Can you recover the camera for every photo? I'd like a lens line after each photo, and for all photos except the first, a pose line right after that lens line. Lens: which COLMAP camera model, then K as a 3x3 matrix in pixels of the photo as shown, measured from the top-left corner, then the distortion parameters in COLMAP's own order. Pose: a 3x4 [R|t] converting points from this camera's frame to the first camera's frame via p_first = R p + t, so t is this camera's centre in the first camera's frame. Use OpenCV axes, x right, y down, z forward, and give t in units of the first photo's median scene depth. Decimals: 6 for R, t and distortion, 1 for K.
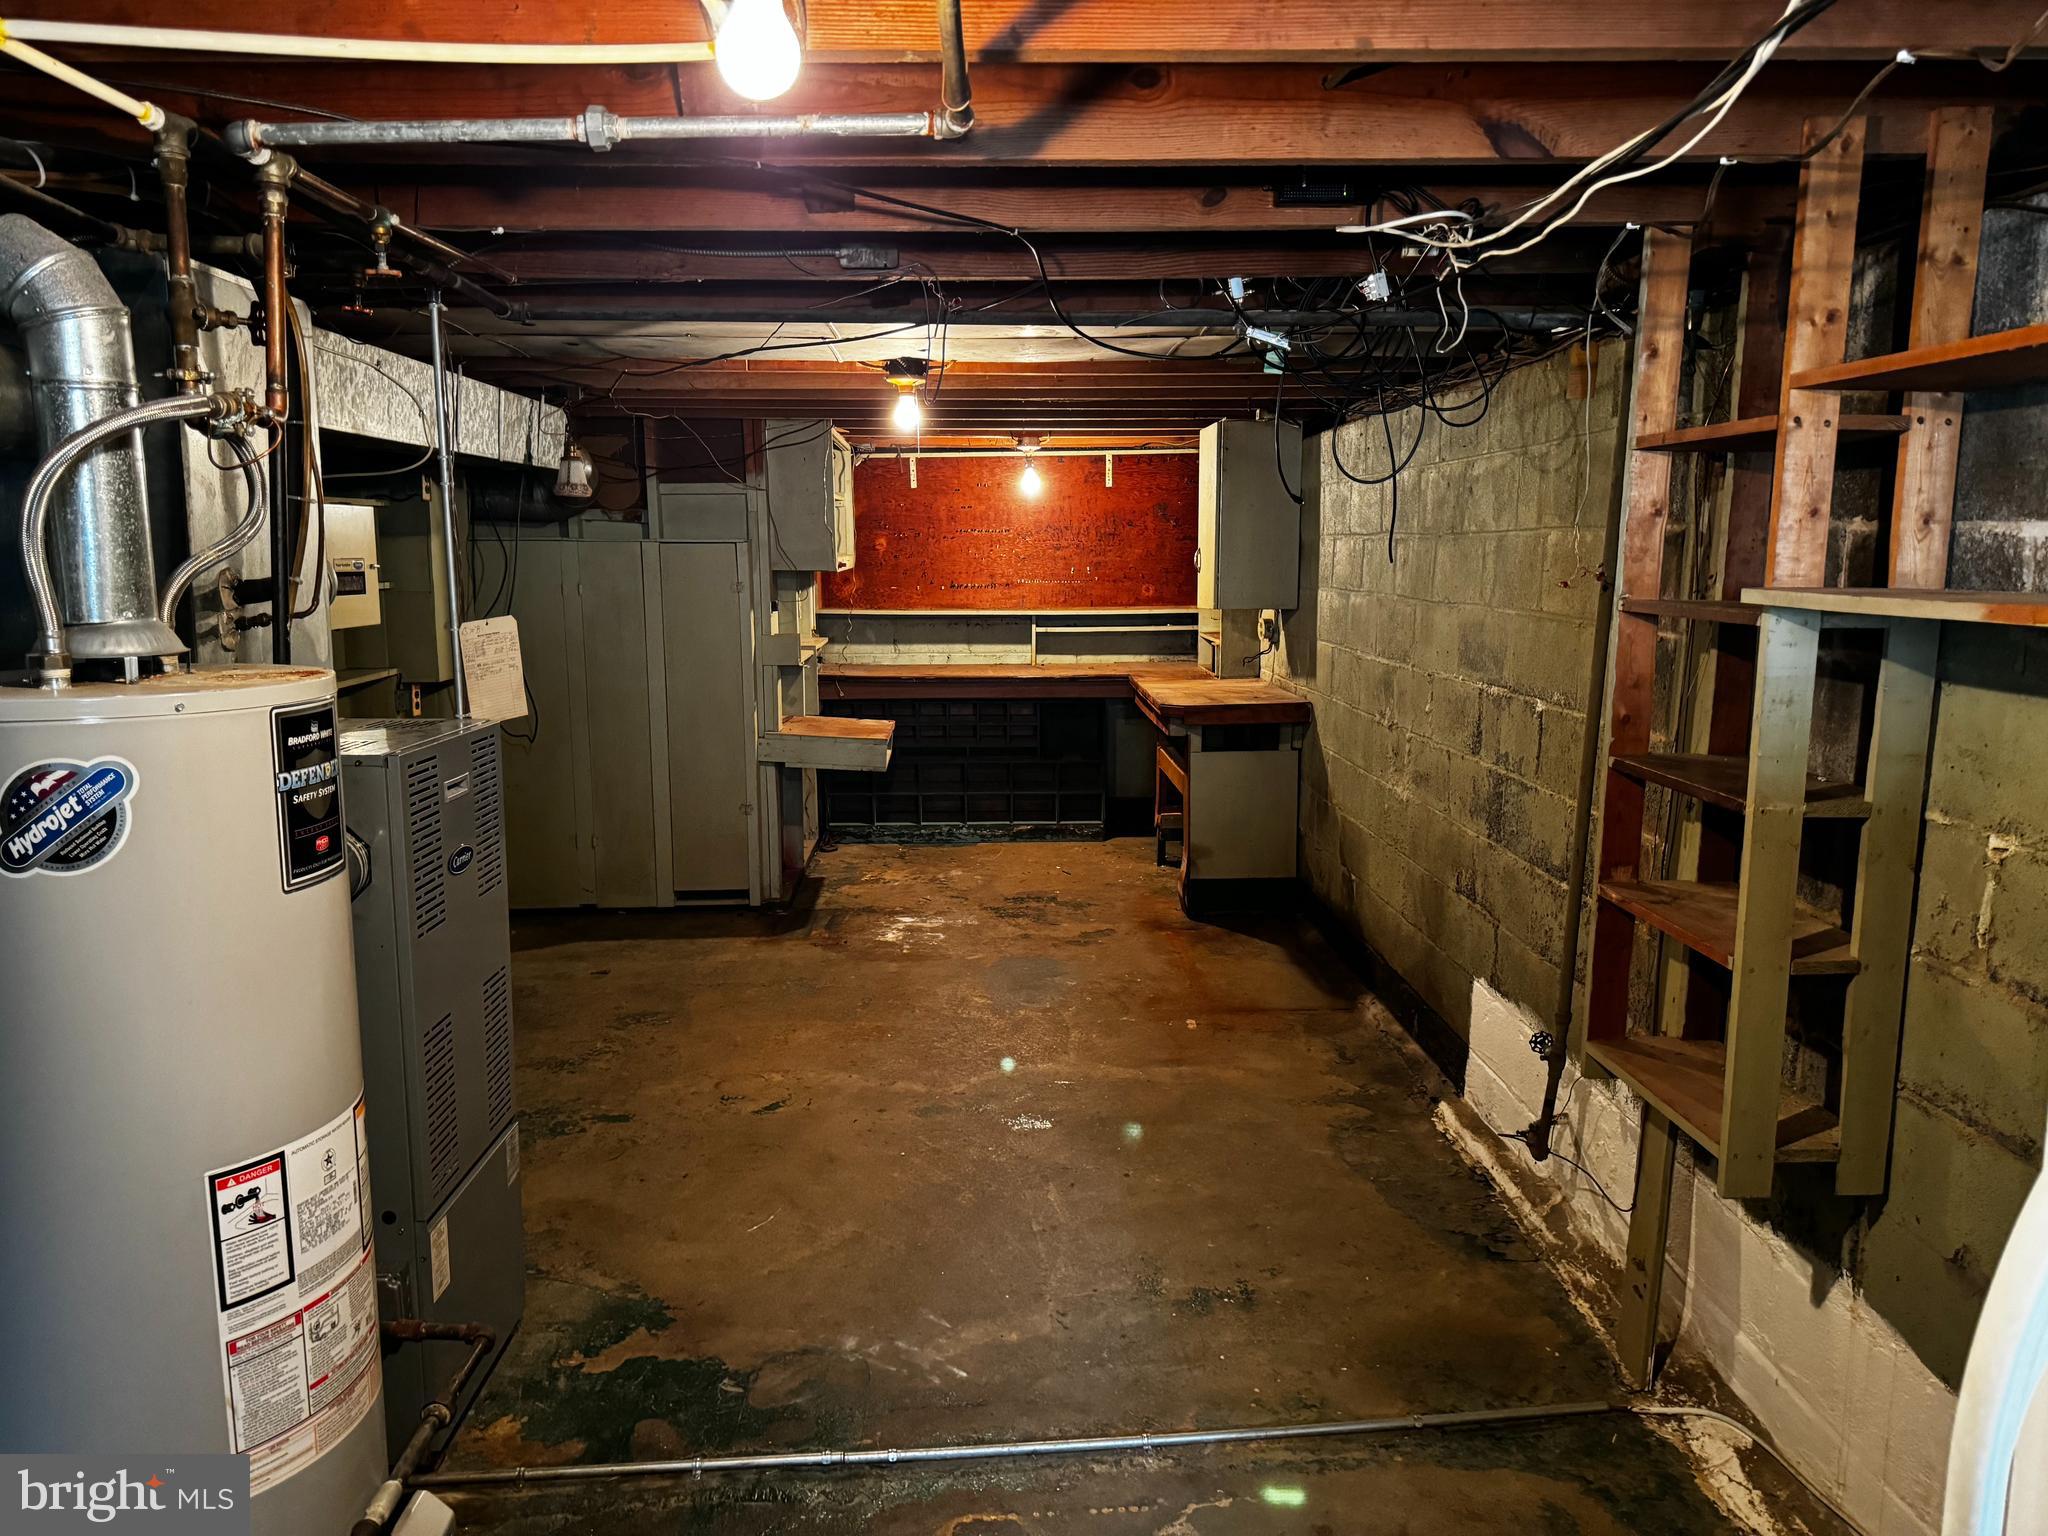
lens RADIAL K [[1459.3, 0, 1025.3], [0, 1459.3, 766.9], [0, 0, 1]] dist [0.022084, -0.010590]
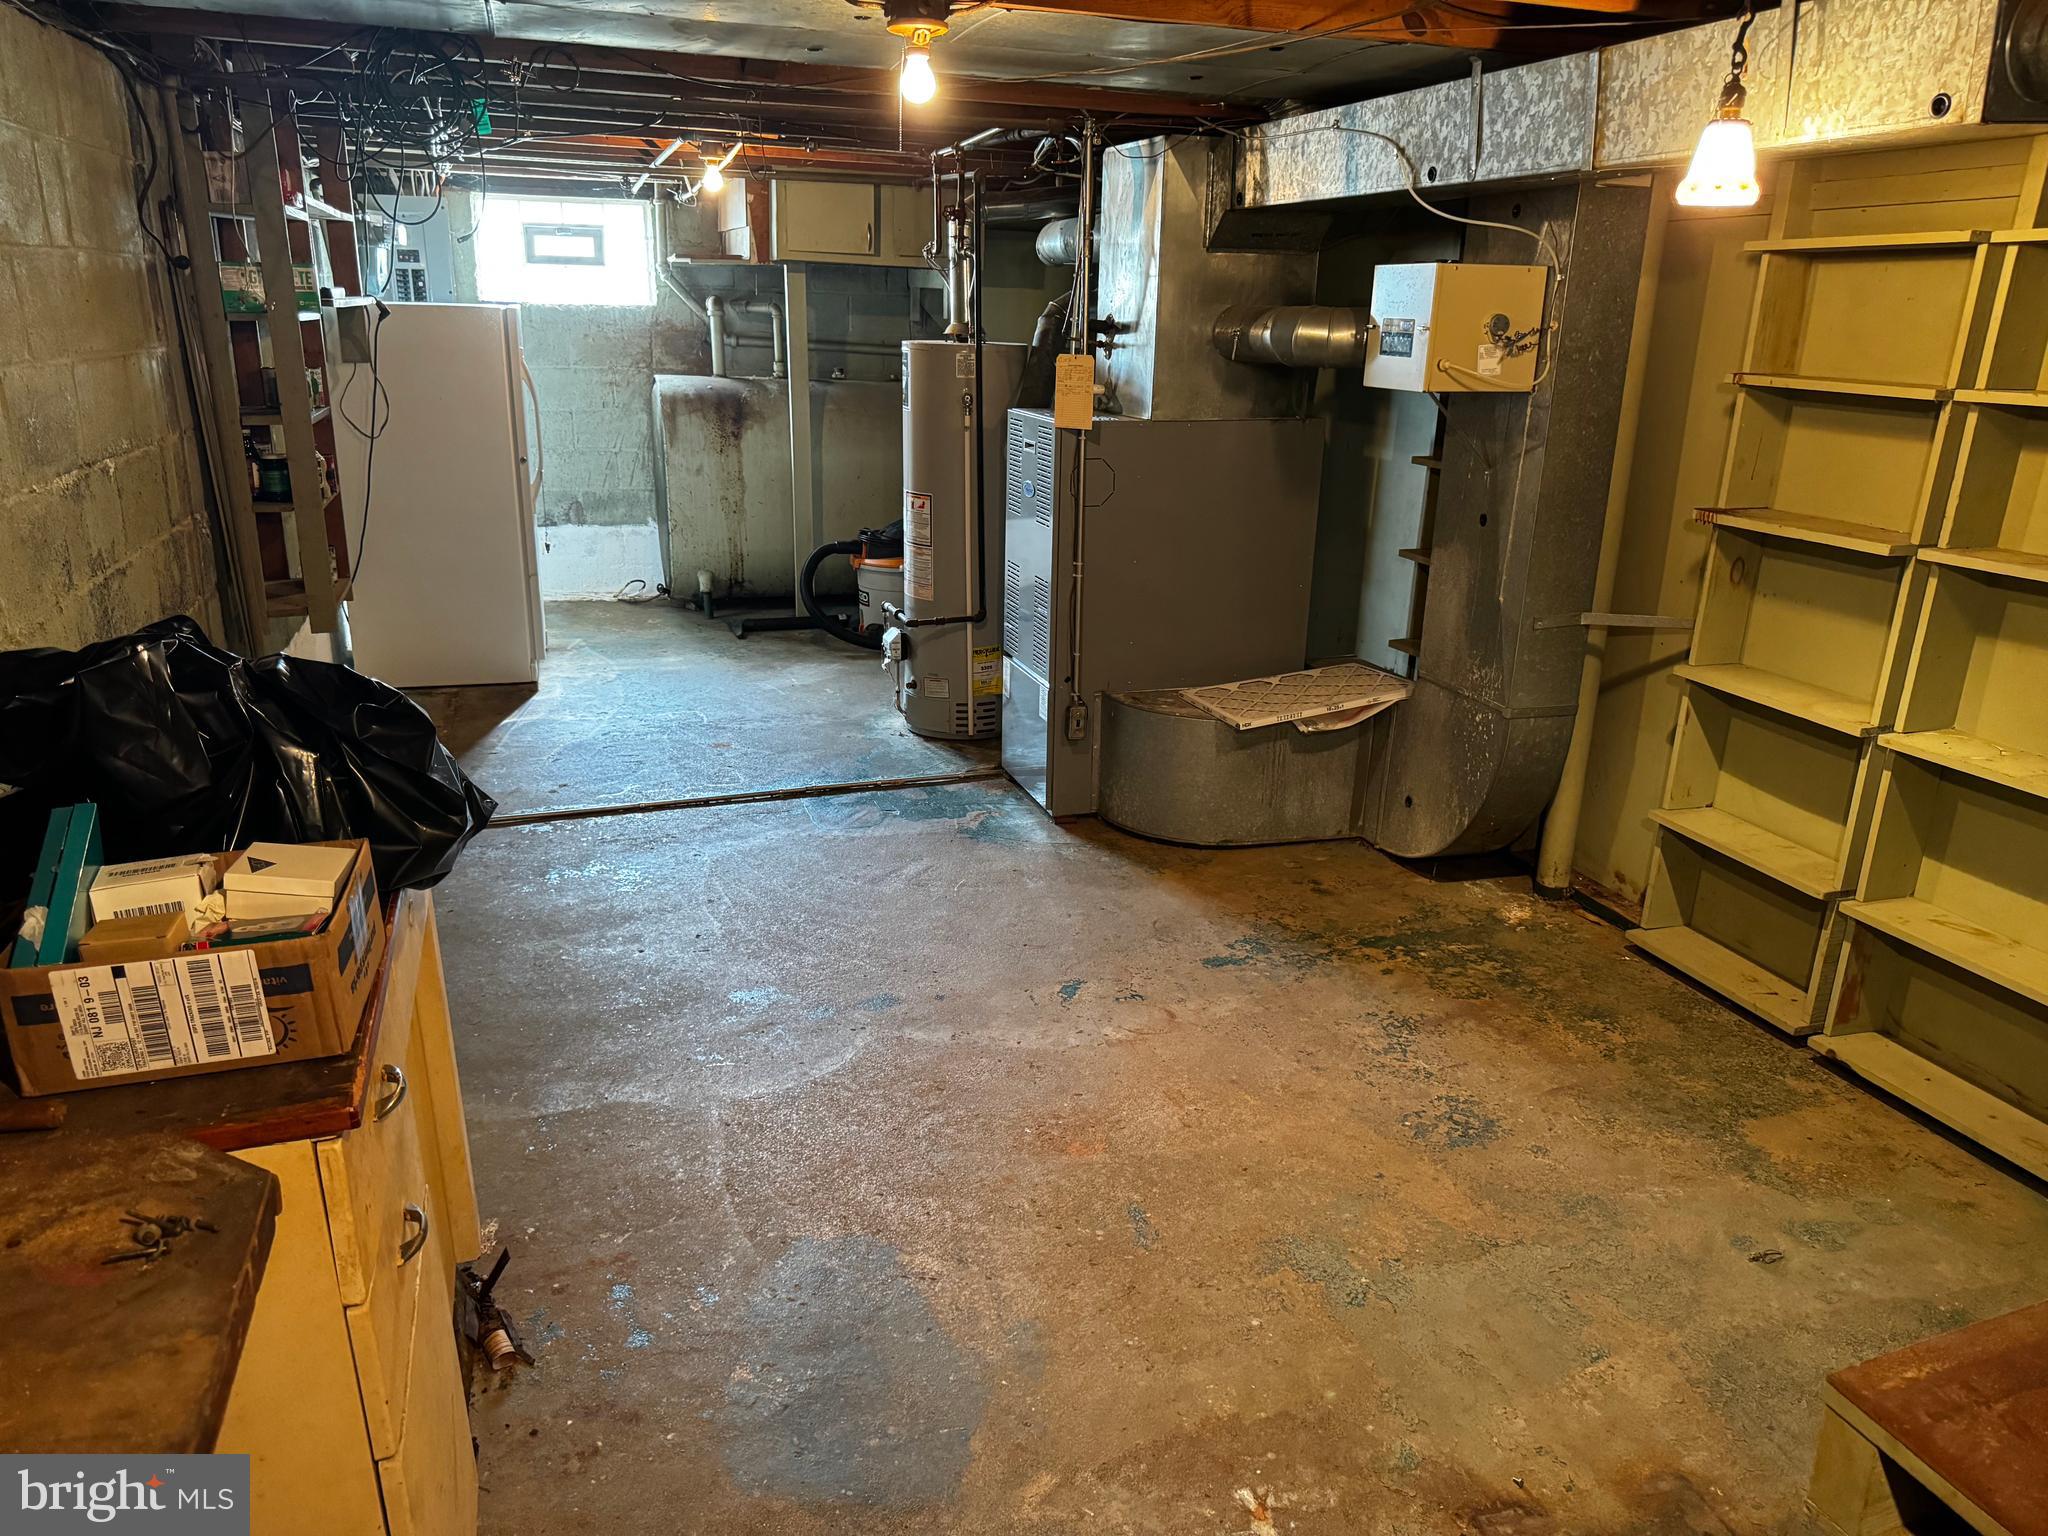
lens RADIAL K [[1384.7, 0, 1019.0], [0, 1384.7, 783.4], [0, 0, 1]] dist [0.032261, -0.002407]
pose [[-0.958990, 0.072554, -0.273995, 0.064372], [-0.062339, 0.889022, 0.453601, -0.227937], [0.276498, 0.452079, -0.848041, 1.550887]]
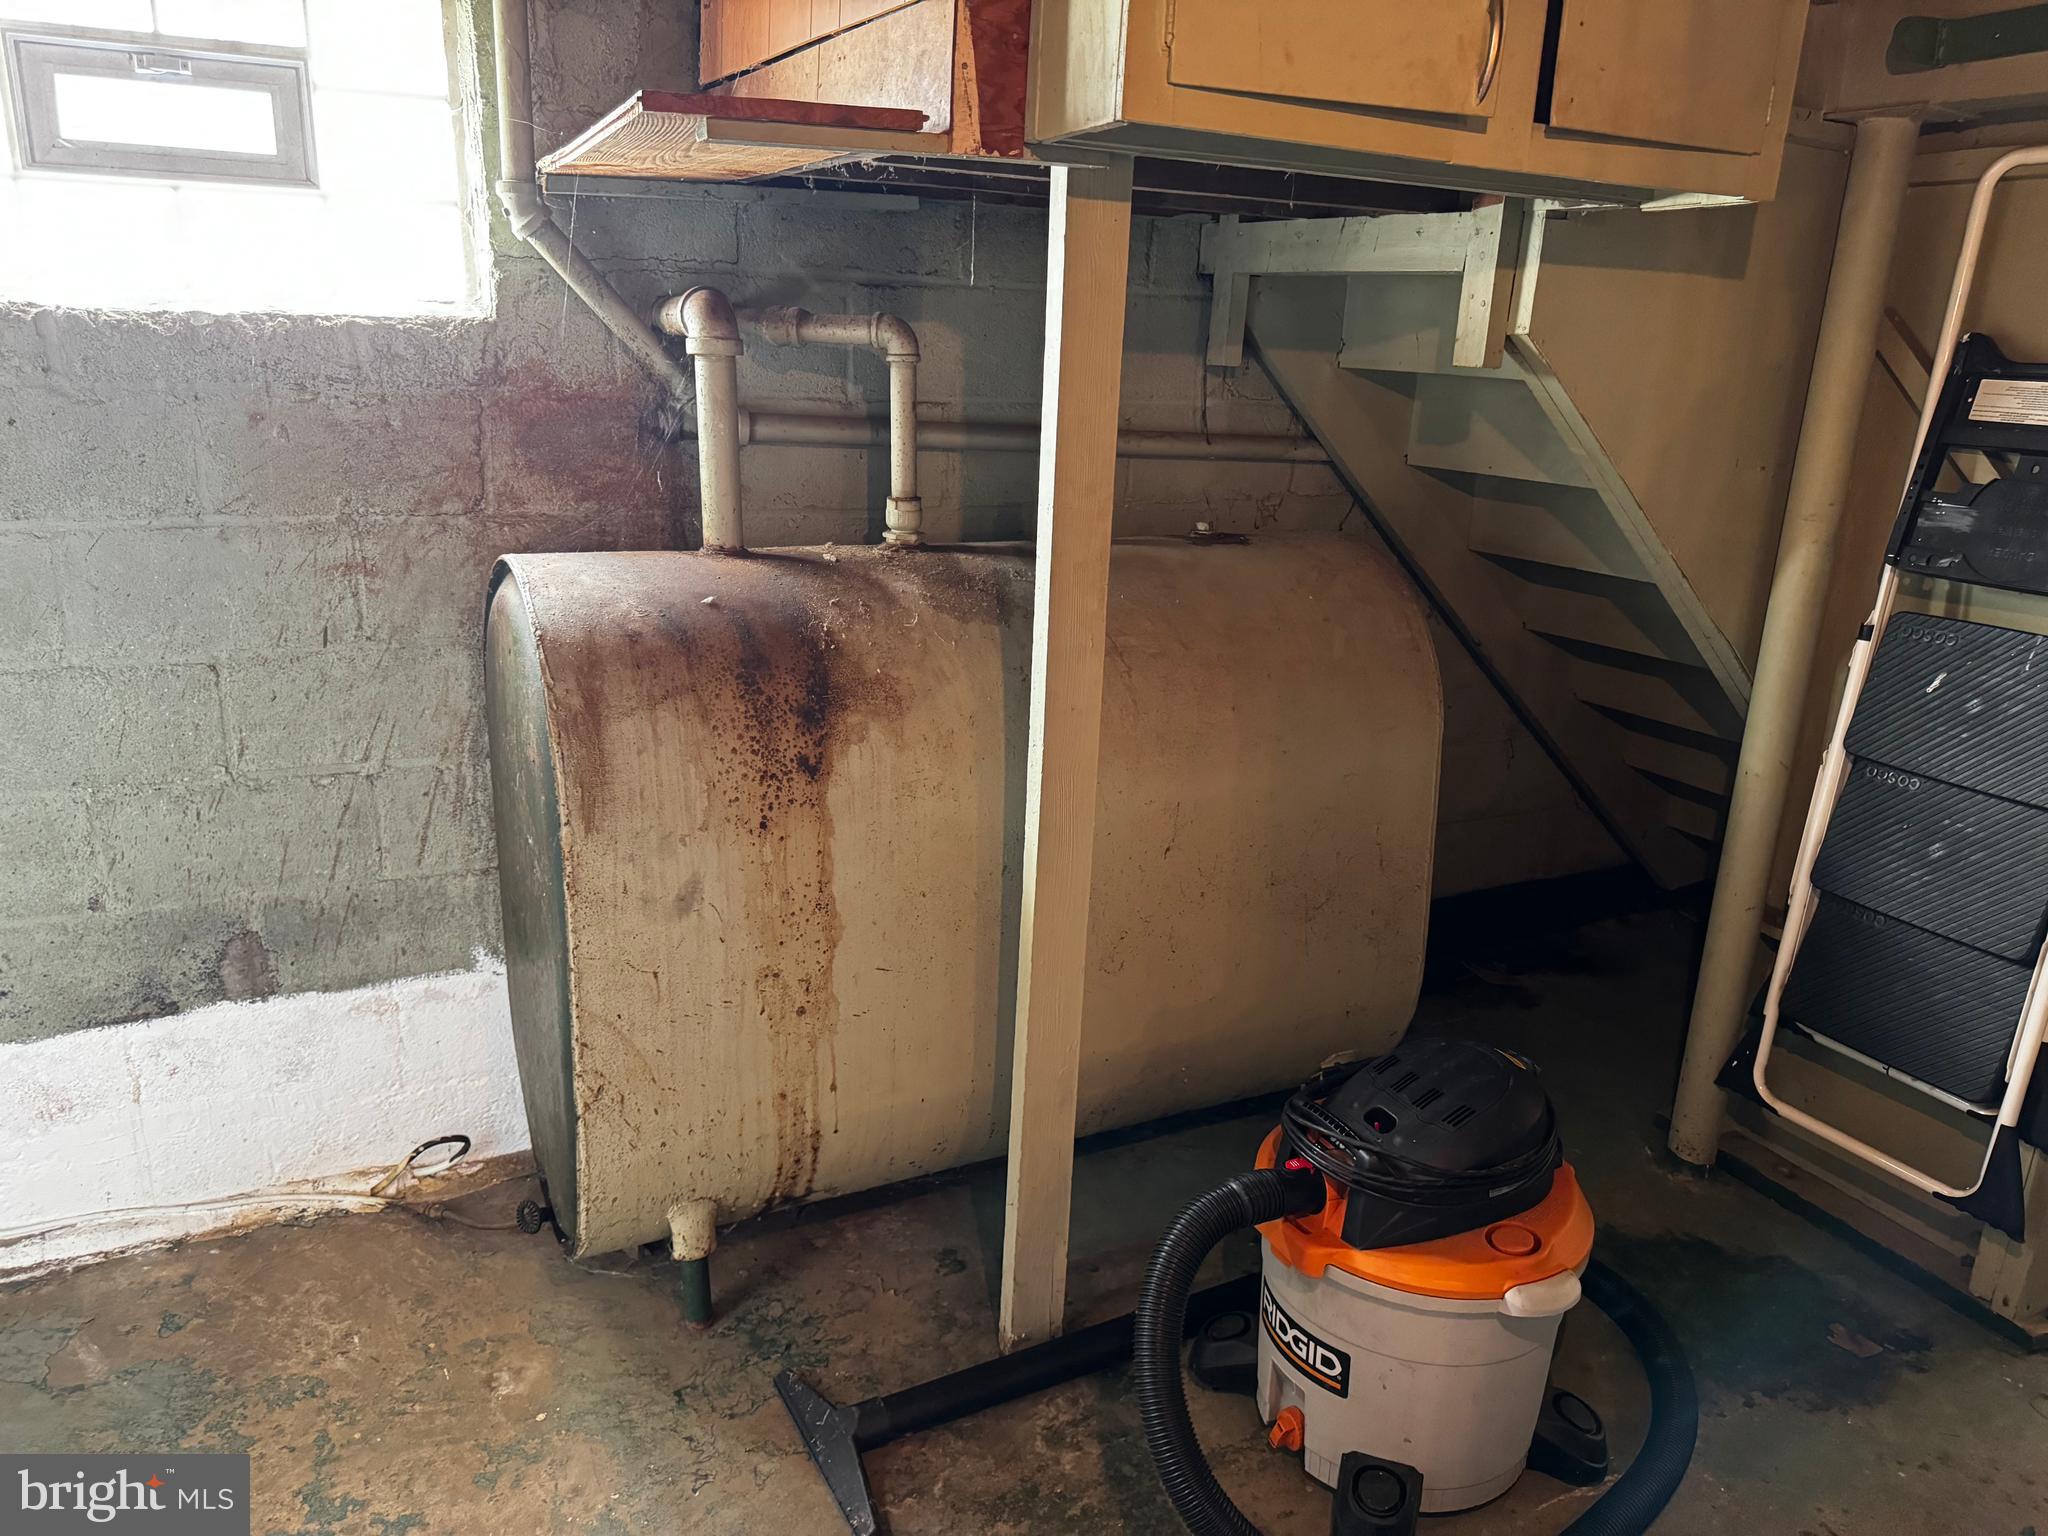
lens RADIAL K [[1459.3, 0, 1017.0], [0, 1459.3, 780.5], [0, 0, 1]] dist [0.022084, -0.010590]
pose [[-0.908731, 0.098647, -0.405557, 0.044206], [-0.088927, 0.903599, 0.419047, -0.042320], [0.407799, 0.416866, -0.812356, 0.340209]]
